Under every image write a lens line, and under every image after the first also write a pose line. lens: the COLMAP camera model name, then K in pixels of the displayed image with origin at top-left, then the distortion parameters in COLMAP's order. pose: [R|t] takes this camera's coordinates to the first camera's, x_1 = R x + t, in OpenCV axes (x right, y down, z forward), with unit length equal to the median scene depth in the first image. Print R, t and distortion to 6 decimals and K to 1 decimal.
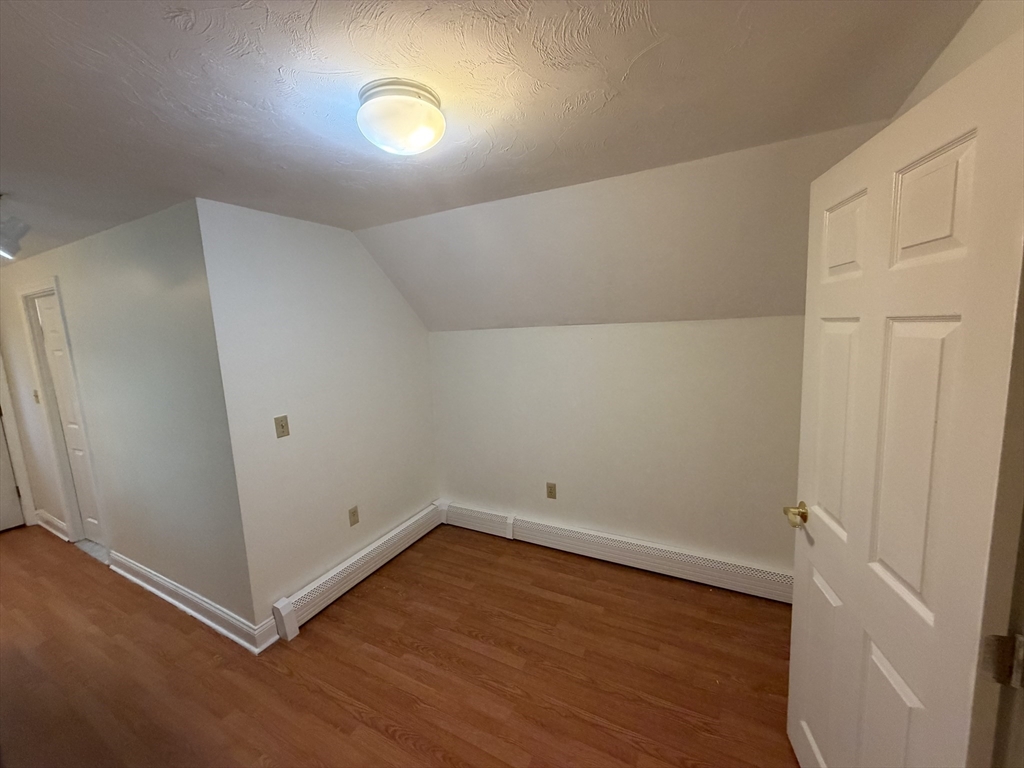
lens RADIAL K [[406.9, 0, 509.0], [0, 406.9, 381.3], [0, 0, 1]] dist [0.000208, 0.000005]
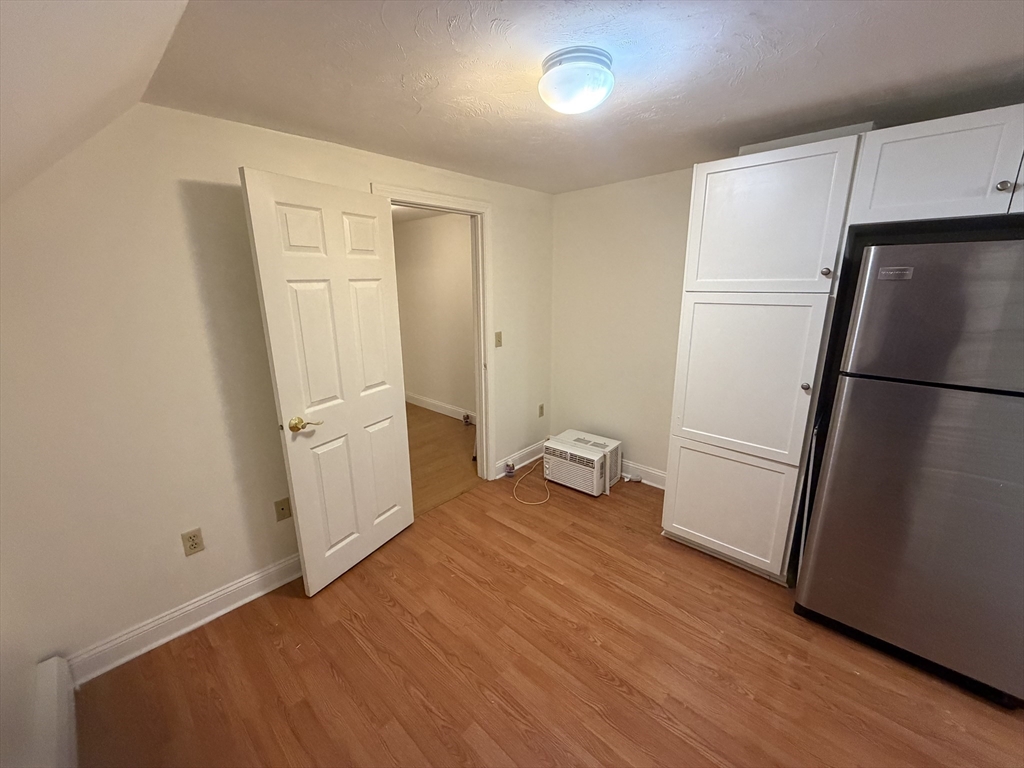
lens RADIAL K [[406.9, 0, 509.0], [0, 406.9, 381.3], [0, 0, 1]] dist [0.000208, 0.000005]
pose [[-0.965281, -0.002546, 0.261201, -0.222997], [0.093692, 0.930042, 0.355308, -0.159410], [-0.243833, 0.367444, -0.897513, 1.362466]]
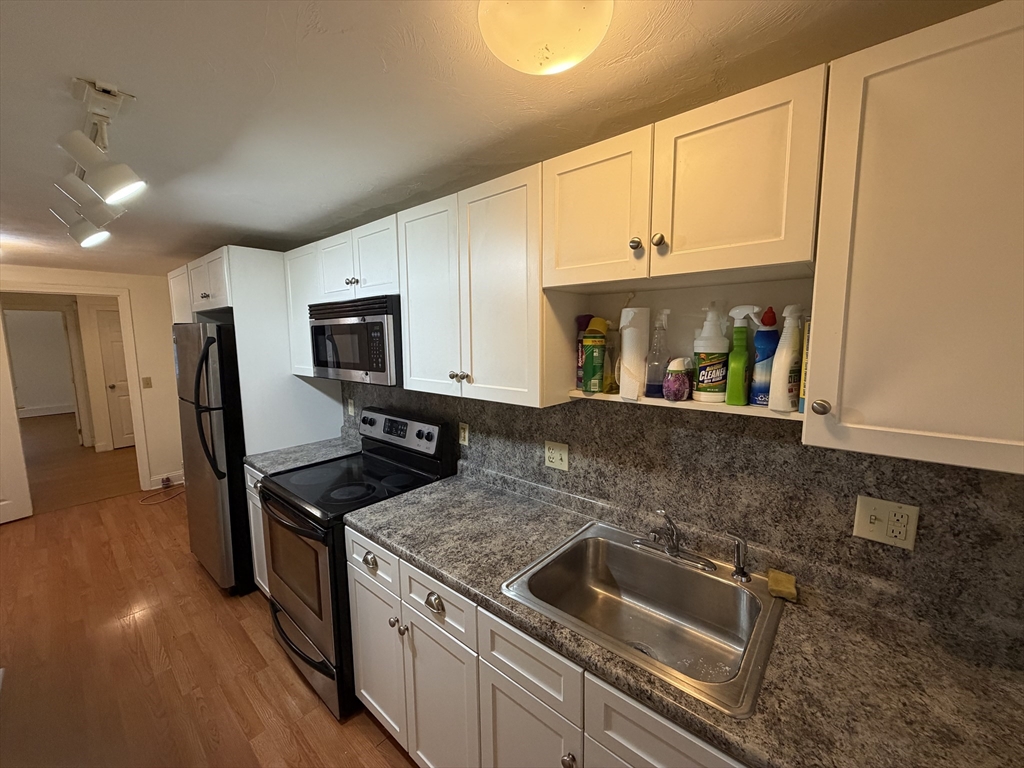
lens RADIAL K [[406.9, 0, 509.0], [0, 406.9, 381.3], [0, 0, 1]] dist [0.000208, 0.000005]
pose [[-0.972952, 0.035805, 0.228218, -2.071402], [0.090962, 0.967484, 0.236008, -0.098474], [-0.212347, 0.250384, -0.944572, 1.521478]]
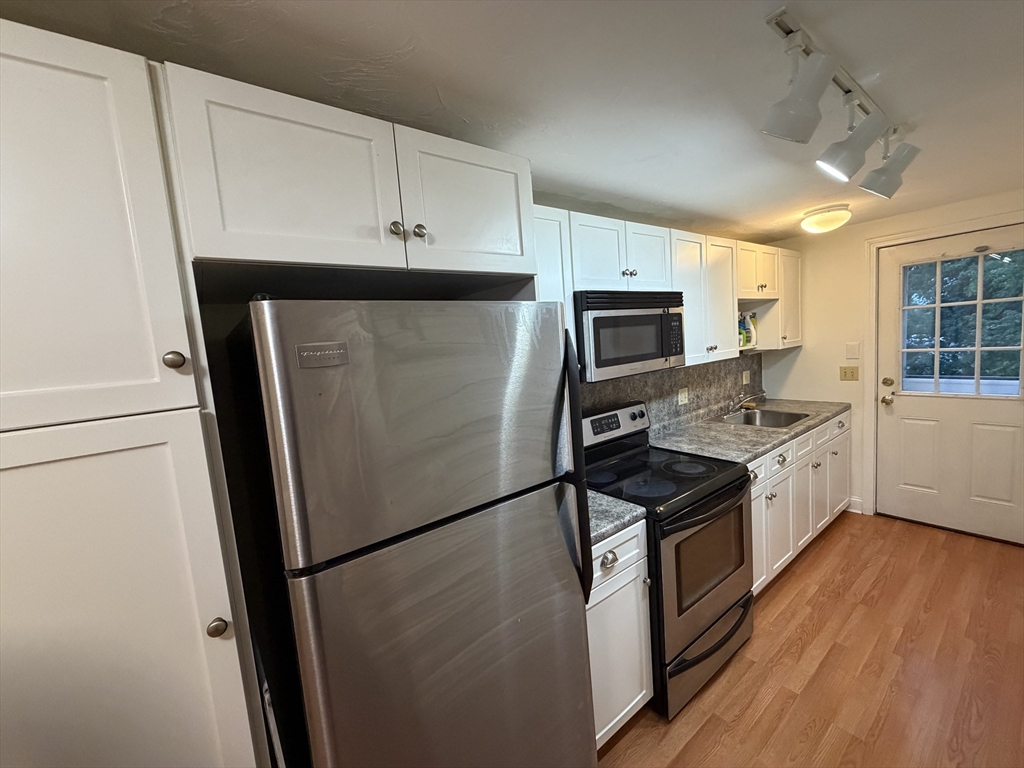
lens RADIAL K [[406.9, 0, 509.0], [0, 406.9, 381.3], [0, 0, 1]] dist [0.000208, 0.000005]
pose [[-0.417343, 0.171761, -0.892369, -0.440428], [-0.023626, 0.979593, 0.199599, -0.067616], [0.908442, 0.104384, -0.404768, 0.764354]]
